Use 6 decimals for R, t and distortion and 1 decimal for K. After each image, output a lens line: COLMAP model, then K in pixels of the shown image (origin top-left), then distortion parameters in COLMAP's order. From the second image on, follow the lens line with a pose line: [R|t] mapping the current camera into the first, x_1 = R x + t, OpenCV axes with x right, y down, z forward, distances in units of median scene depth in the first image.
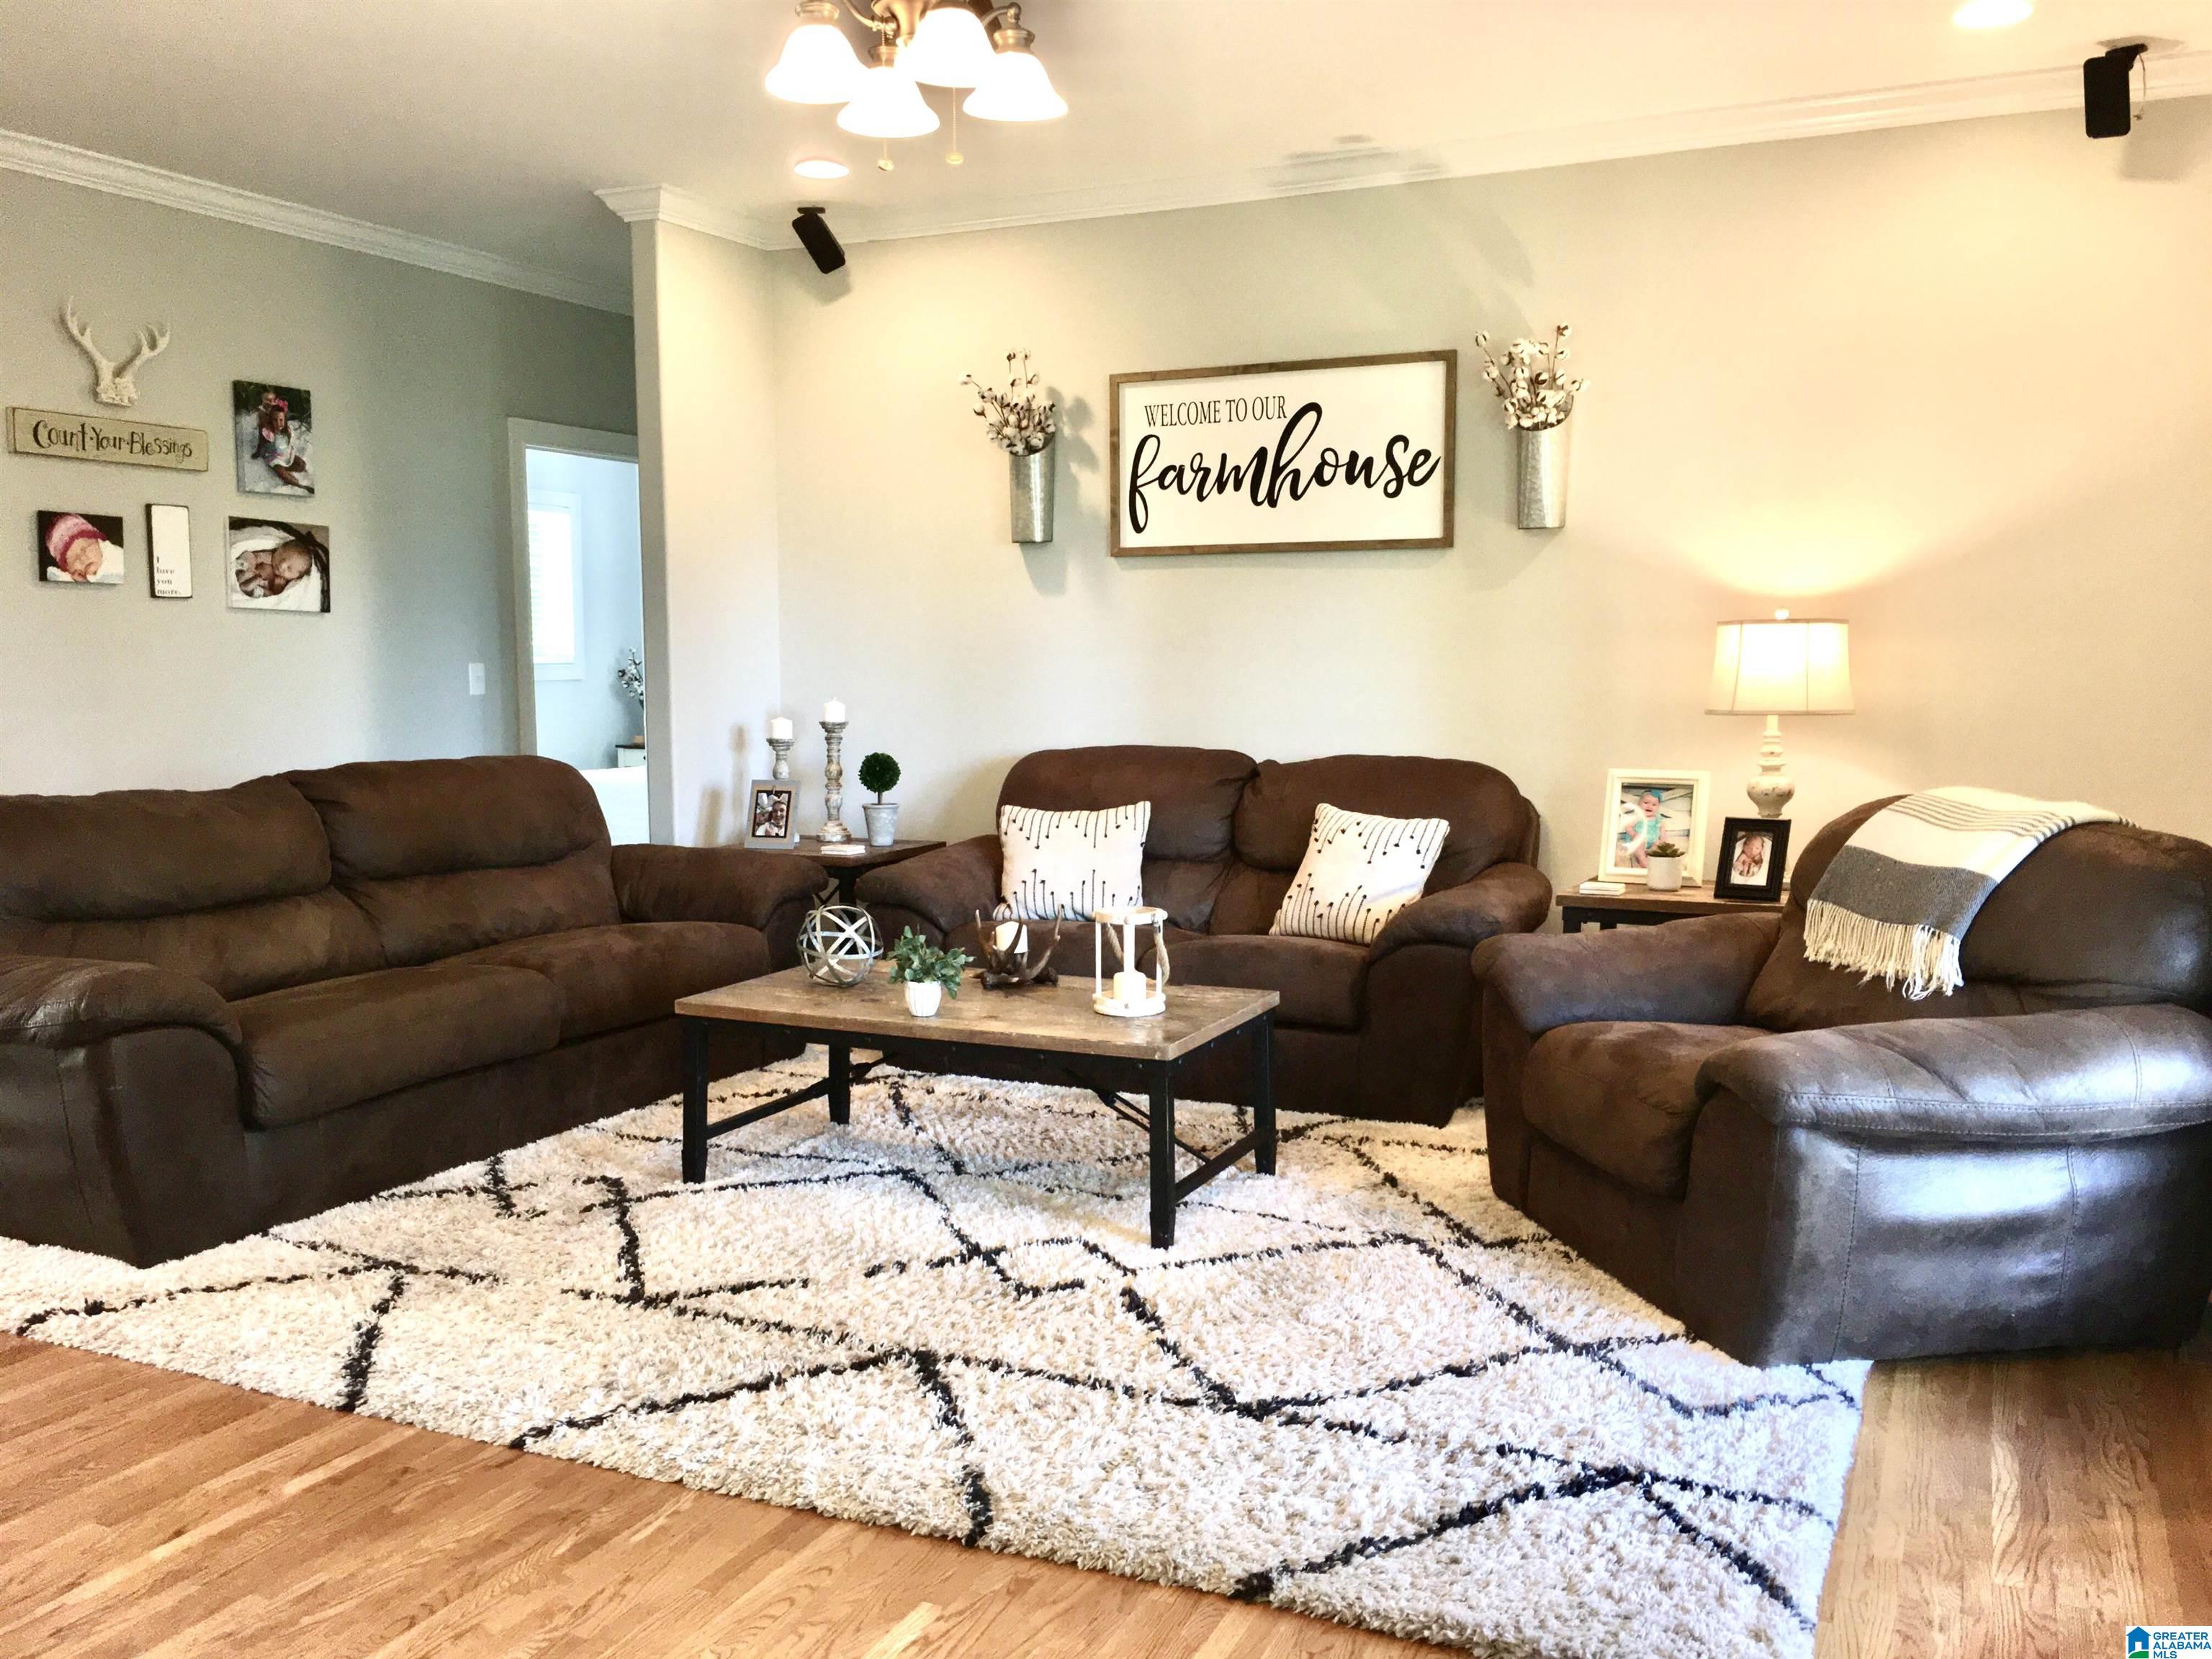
lens RADIAL K [[1892.6, 0, 1106.0], [0, 1892.6, 829.5], [0, 0, 1]] dist [0.082545, -0.133575]
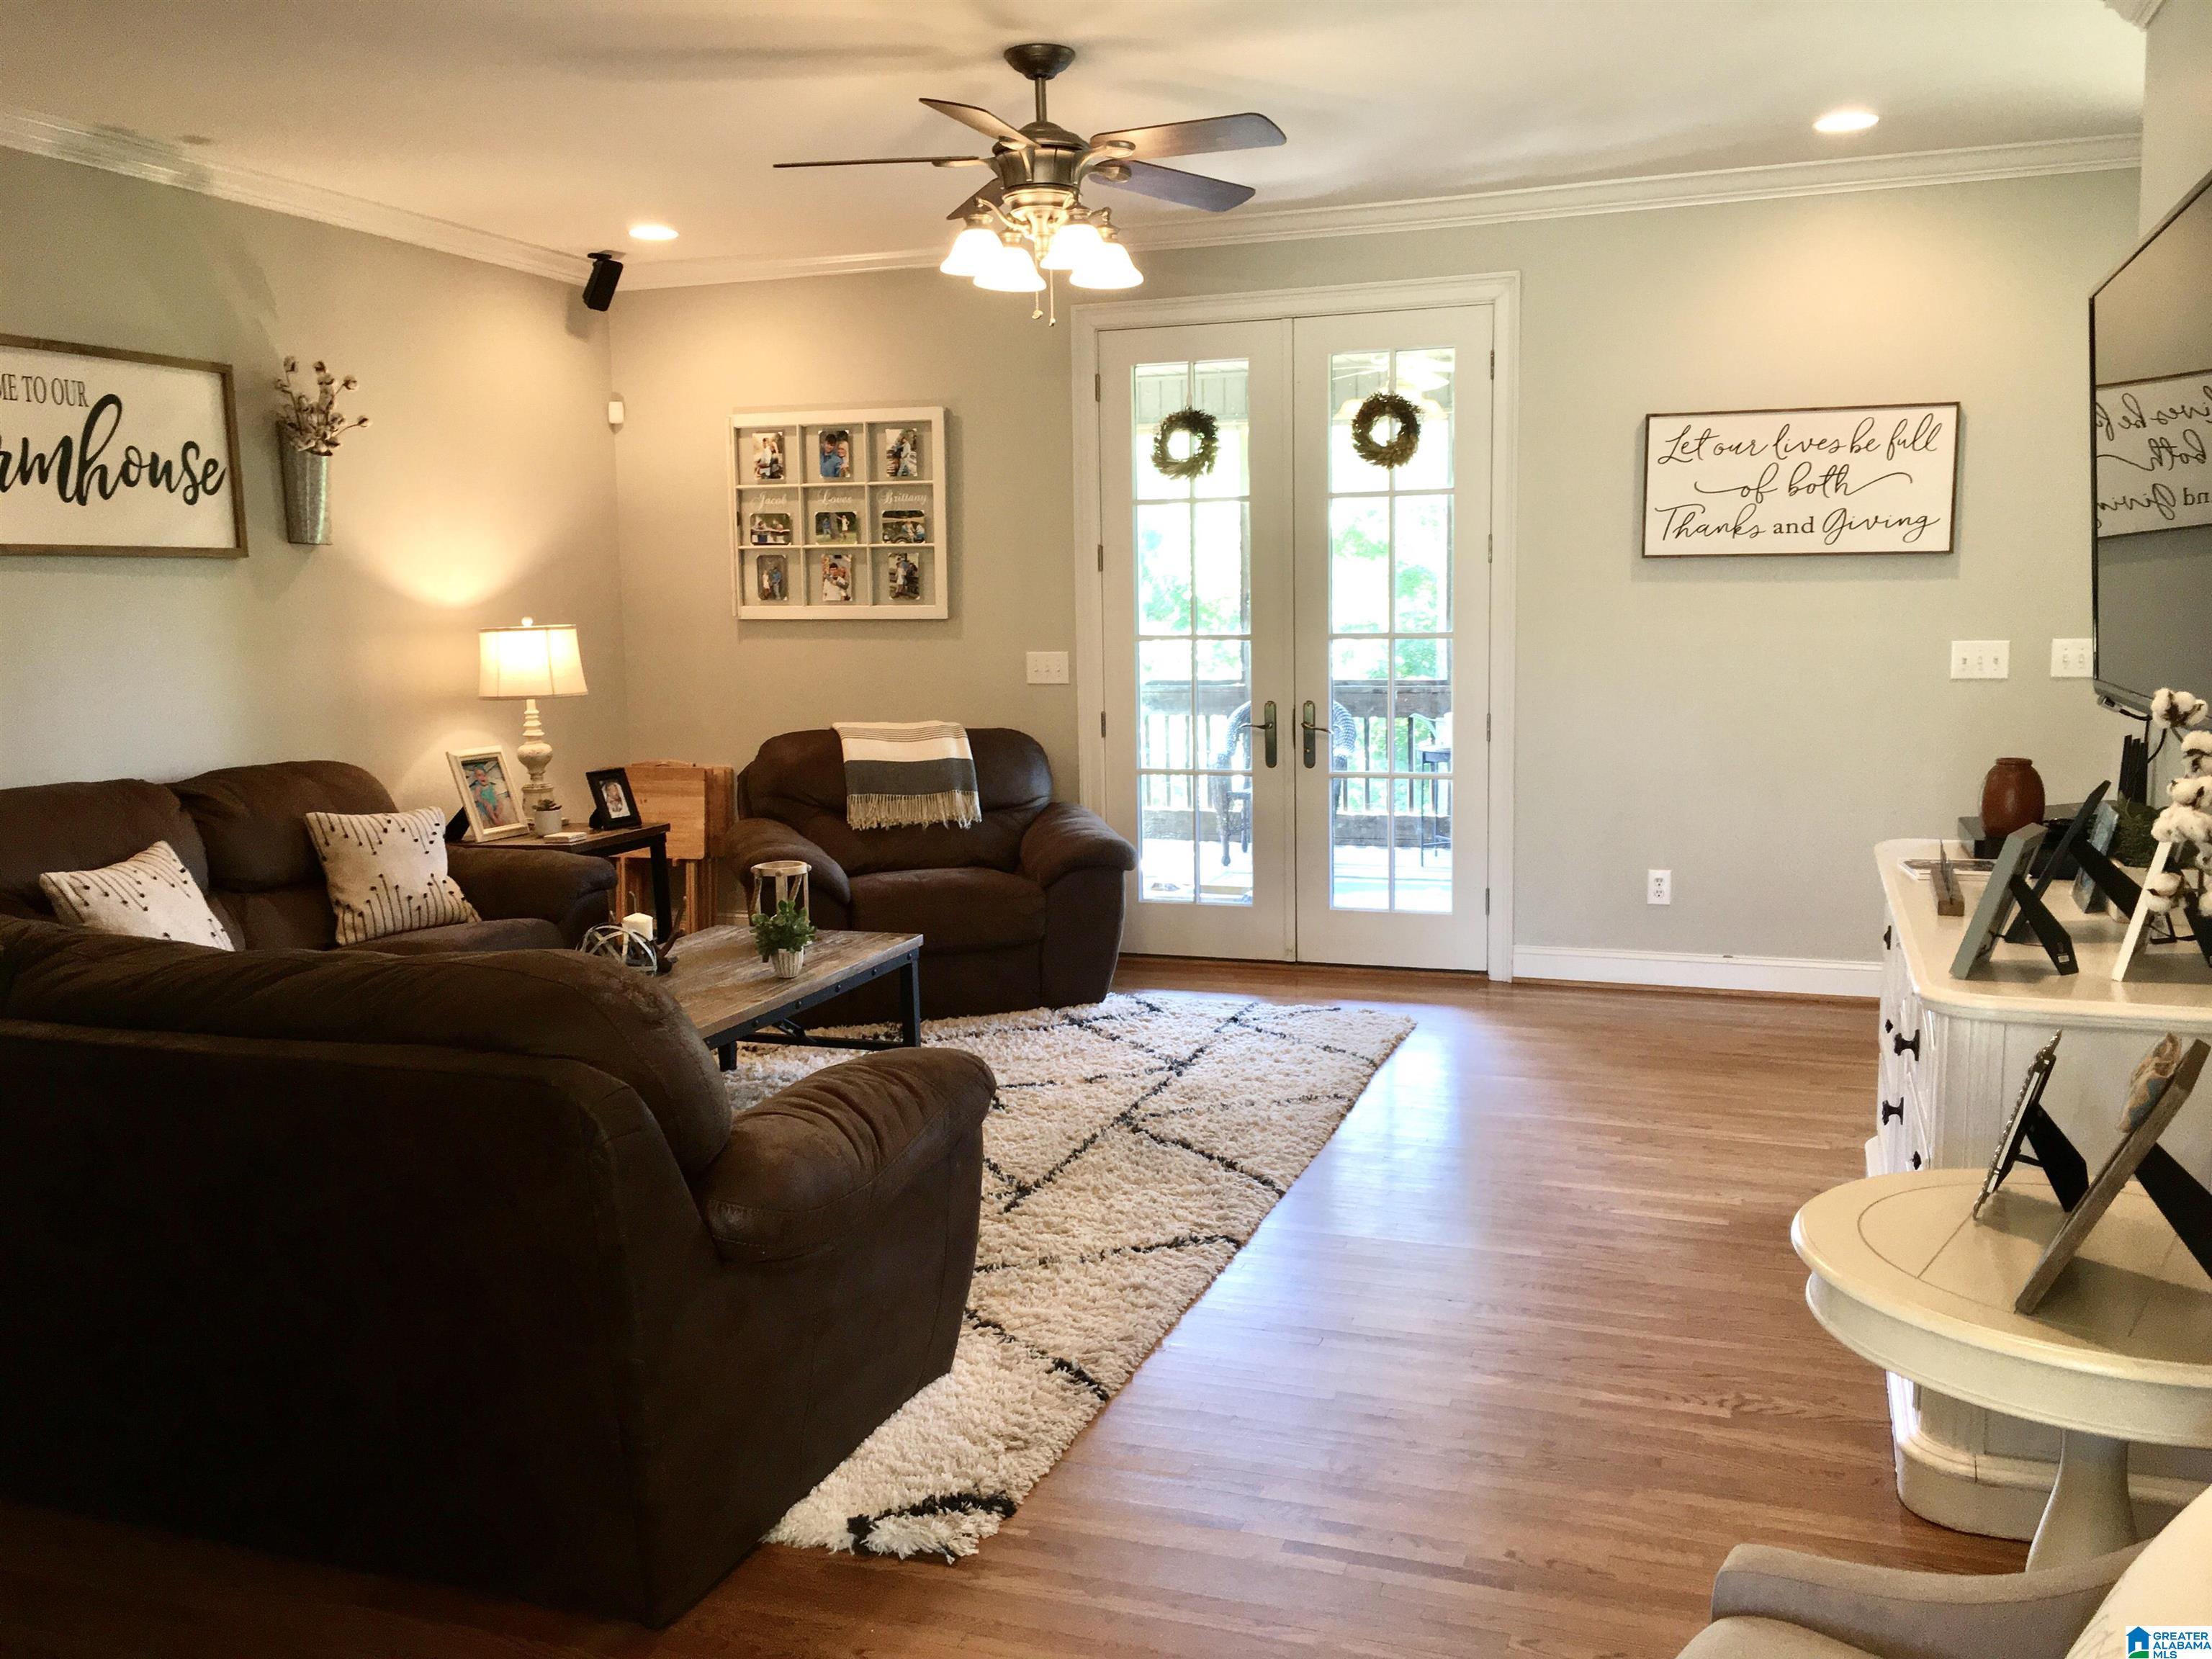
lens RADIAL K [[1892.6, 0, 1106.0], [0, 1892.6, 829.5], [0, 0, 1]] dist [0.082545, -0.133575]
pose [[-0.089694, -0.115847, 0.989209, -0.880399], [0.120111, 0.984705, 0.126211, -0.078352], [-0.988700, 0.130136, -0.074408, 0.630683]]
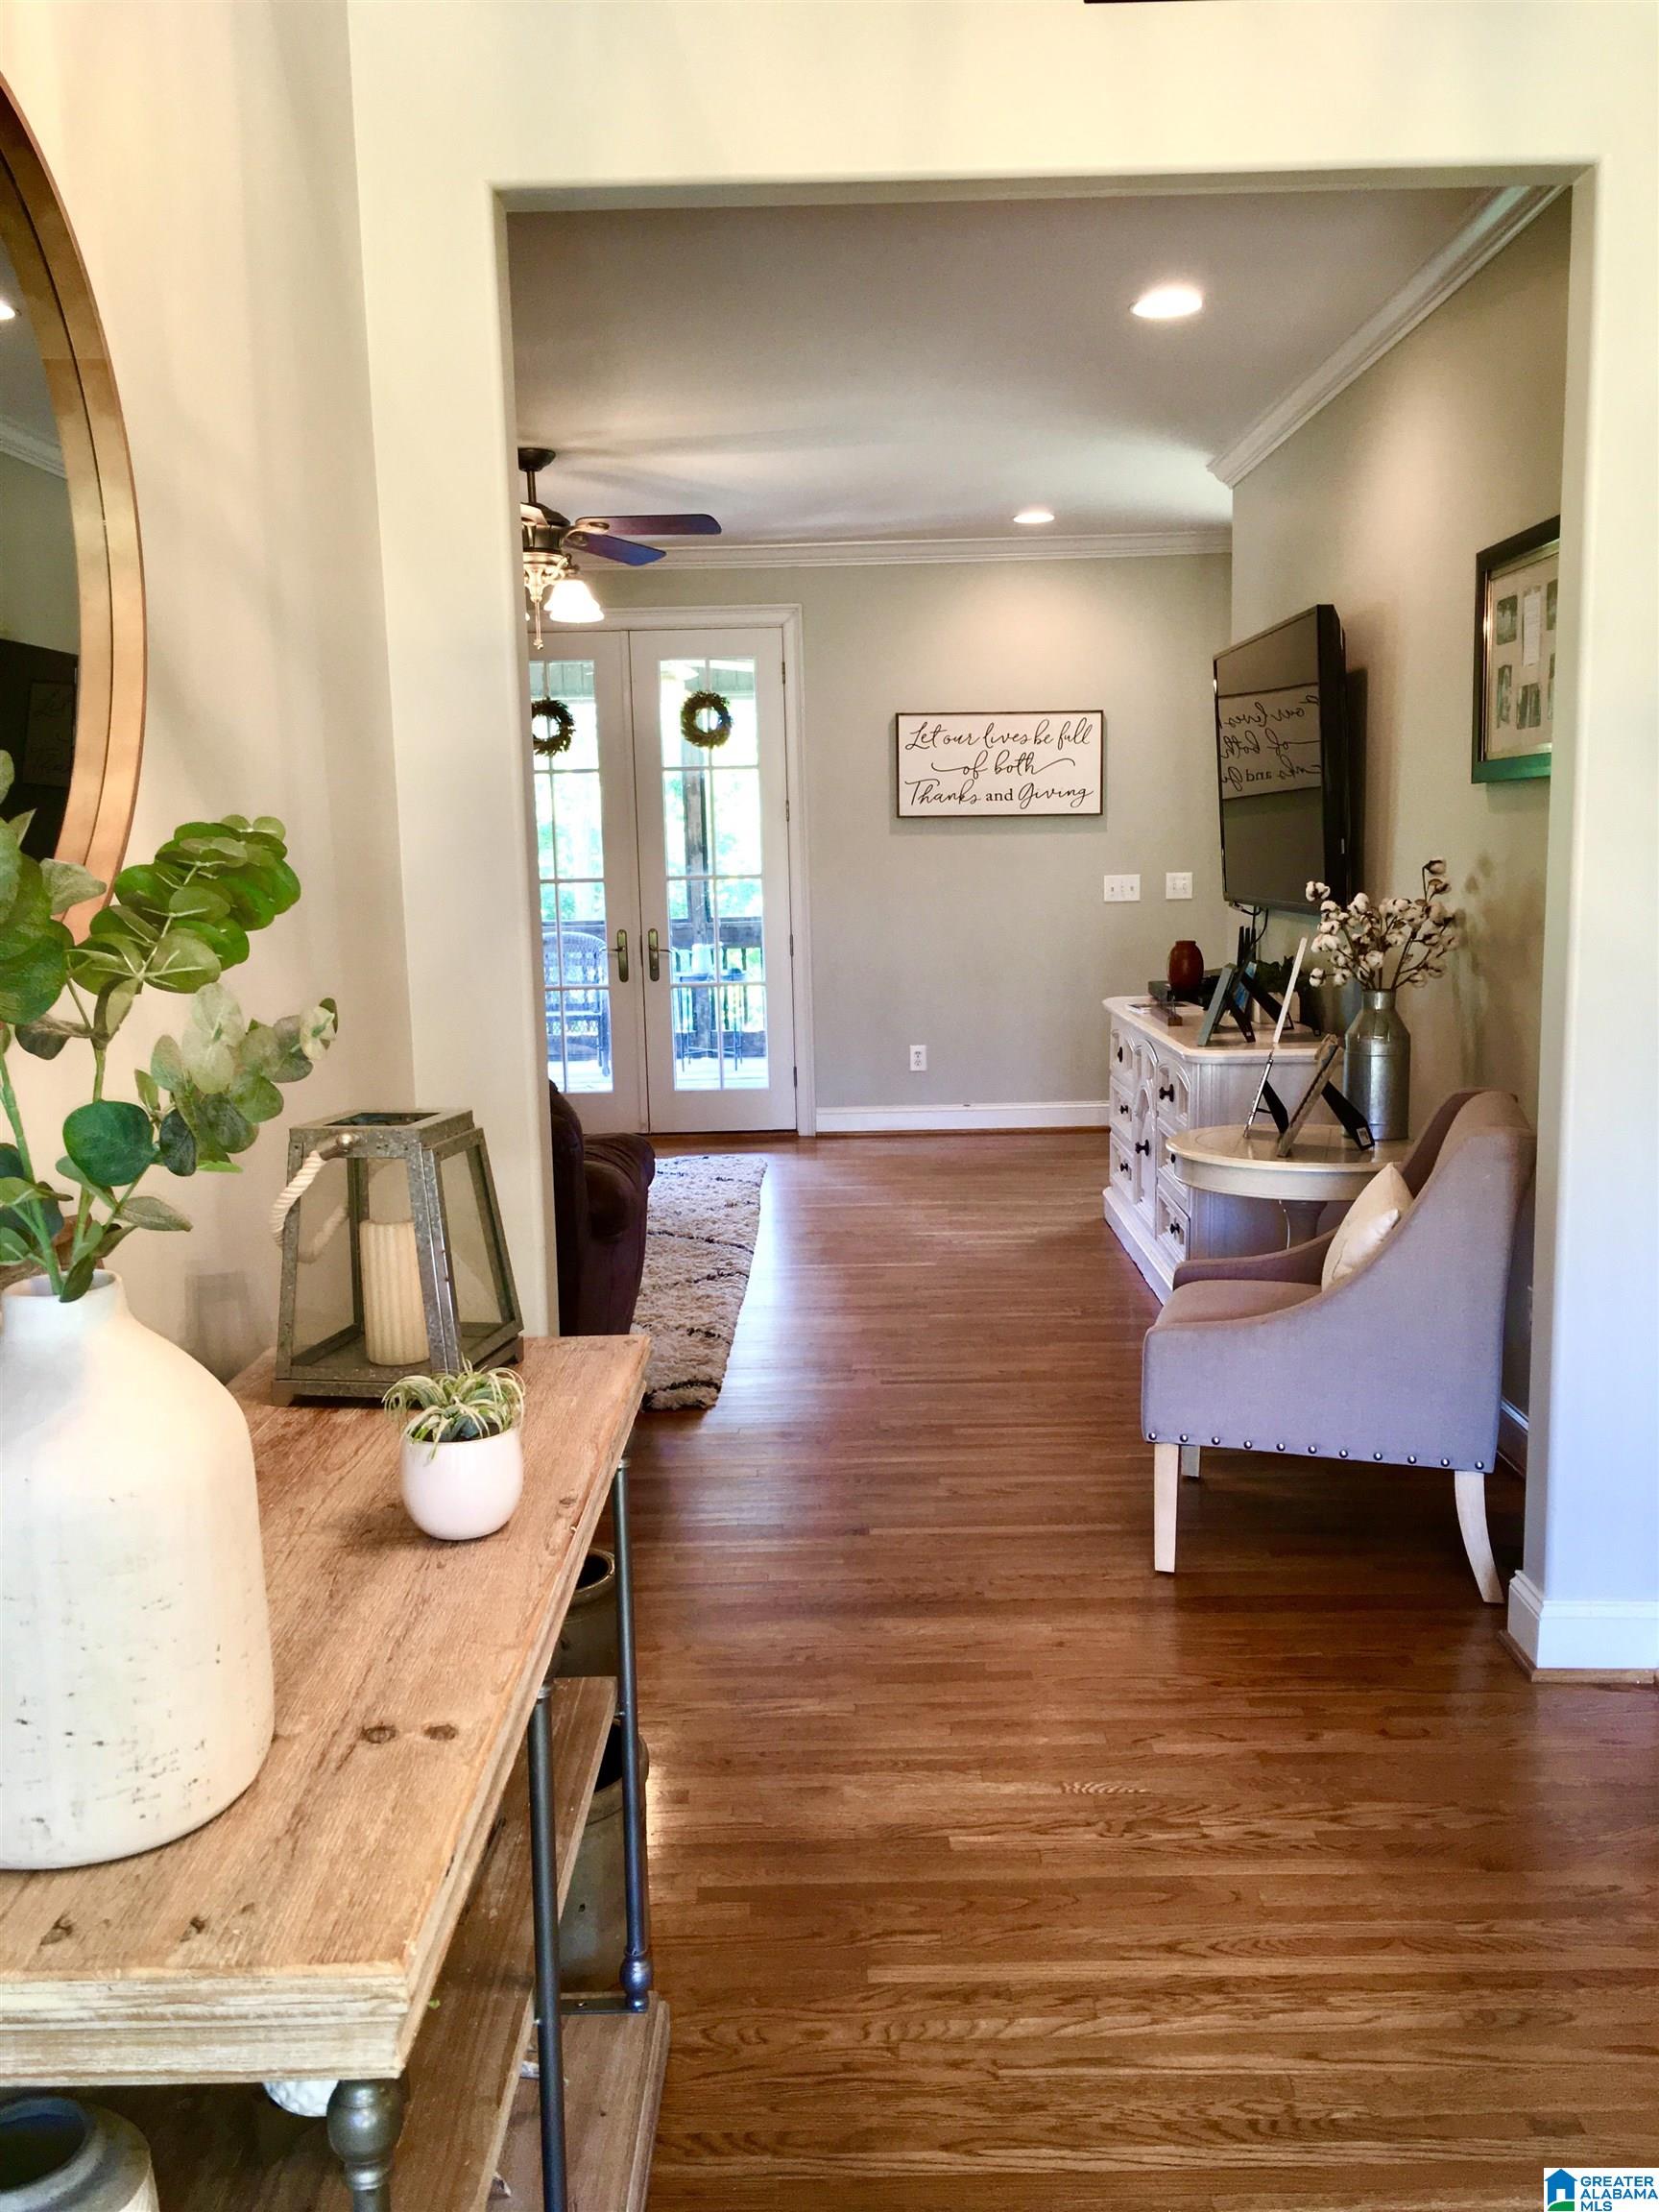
lens RADIAL K [[1892.6, 0, 827.4], [0, 1892.6, 1116.5], [0, 0, 1]] dist [0.082545, -0.133575]
pose [[-0.413484, -0.116953, 0.902969, -1.209735], [0.119999, 0.976066, 0.181371, -0.109342], [-0.902569, 0.183350, -0.389554, 0.944650]]
